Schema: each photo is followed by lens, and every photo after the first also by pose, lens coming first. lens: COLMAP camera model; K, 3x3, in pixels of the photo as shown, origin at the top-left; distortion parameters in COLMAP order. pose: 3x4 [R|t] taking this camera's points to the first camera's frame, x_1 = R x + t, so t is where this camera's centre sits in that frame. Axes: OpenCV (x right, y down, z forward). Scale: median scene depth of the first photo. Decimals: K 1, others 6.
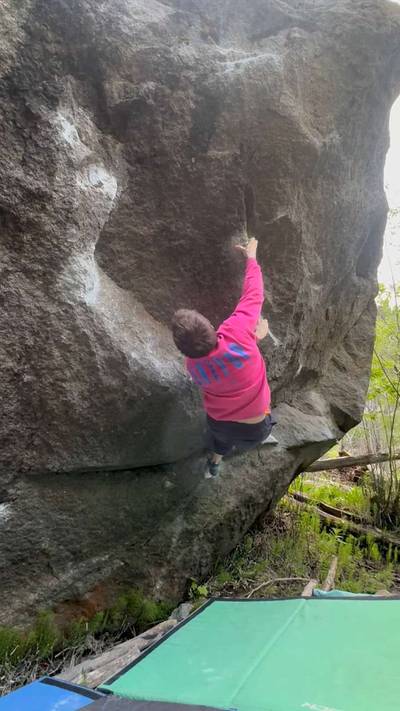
lens RADIAL K [[388.7, 0, 200.0], [0, 388.7, 355.5], [0, 0, 1]] dist [-0.000344, -0.000024]
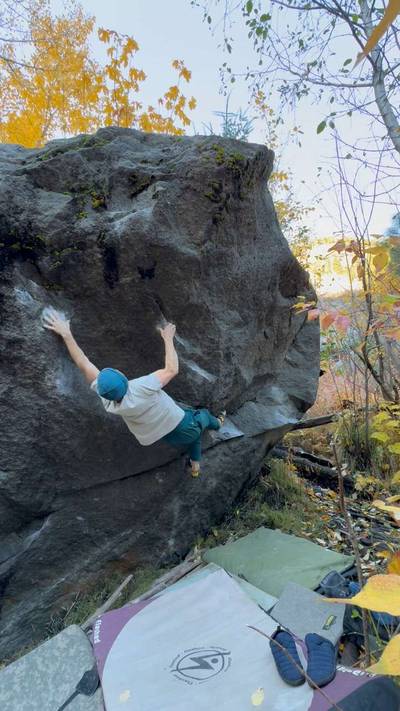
lens RADIAL K [[321.5, 0, 200.0], [0, 321.5, 355.5], [0, 0, 1]] dist [0.001931, 0.000246]
pose [[0.975839, -0.163919, -0.144458, 0.411260], [0.178064, 0.979796, 0.091064, -0.283846], [0.126612, -0.114587, 0.985312, -0.167021]]
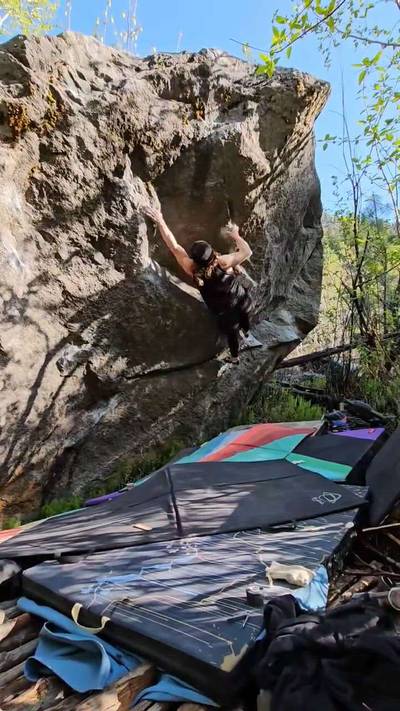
lens RADIAL K [[344.2, 0, 193.7], [0, 344.2, 346.9], [0, 0, 1]] dist [0.001952, 0.000233]
pose [[0.991615, -0.128828, -0.010166, -0.101654], [0.128652, 0.976707, 0.171731, -0.074620], [-0.012194, -0.171599, 0.985091, -0.603171]]
